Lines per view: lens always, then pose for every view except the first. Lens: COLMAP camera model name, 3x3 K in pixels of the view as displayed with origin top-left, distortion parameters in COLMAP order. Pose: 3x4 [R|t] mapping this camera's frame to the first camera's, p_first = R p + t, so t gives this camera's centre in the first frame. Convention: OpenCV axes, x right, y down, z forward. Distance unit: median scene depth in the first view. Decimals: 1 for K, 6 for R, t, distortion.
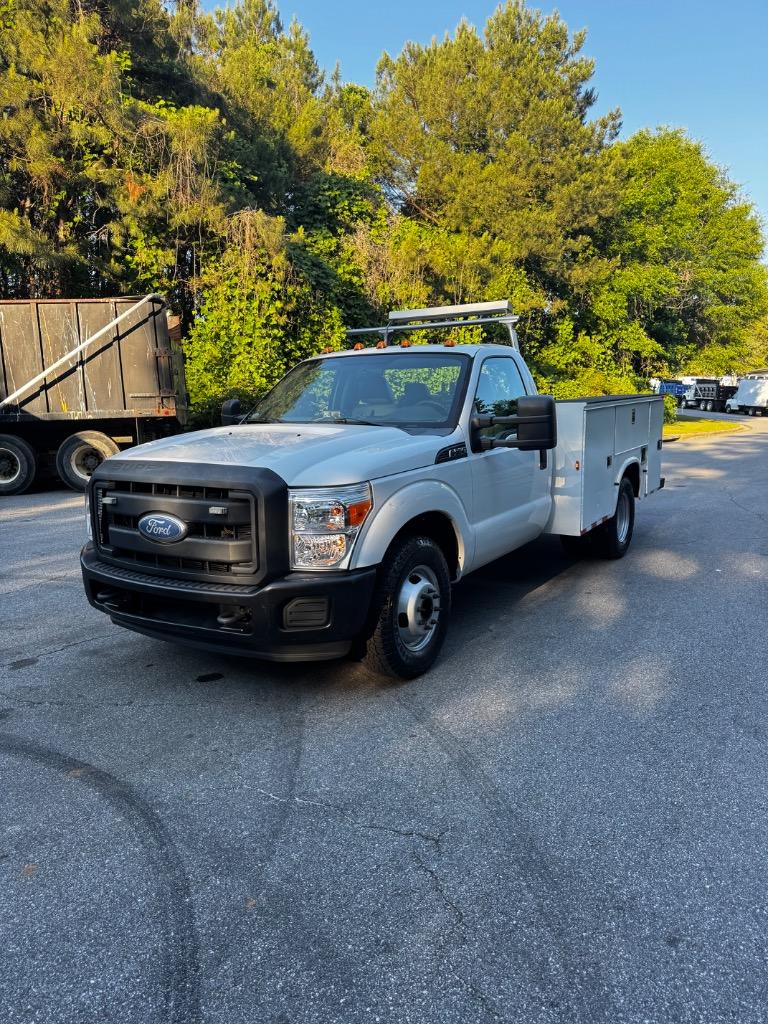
lens RADIAL K [[724.8, 0, 384.0], [0, 724.8, 512.0], [0, 0, 1]] dist [0.044692, -0.003030]
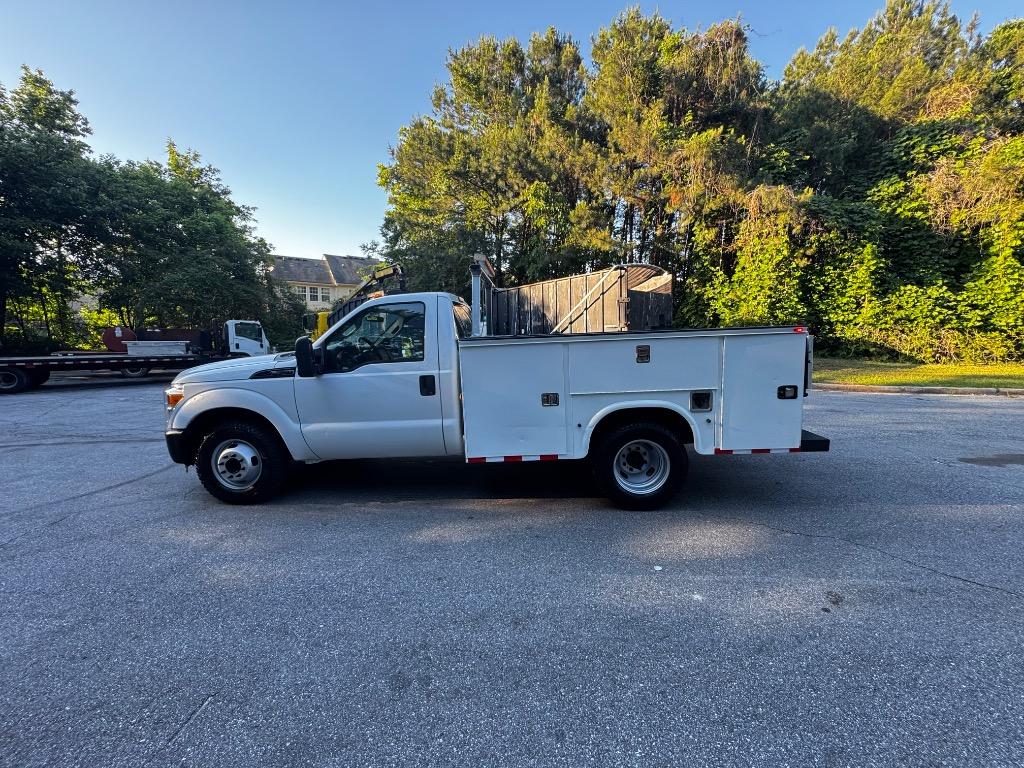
lens RADIAL K [[406.1, 0, 512.0], [0, 406.1, 384.0], [0, 0, 1]] dist [-0.009132, -0.000069]
pose [[0.500771, 0.108341, -0.858773, 0.669247], [-0.114681, 0.991694, 0.058236, -0.103616], [0.857949, 0.069322, 0.509036, 0.619740]]
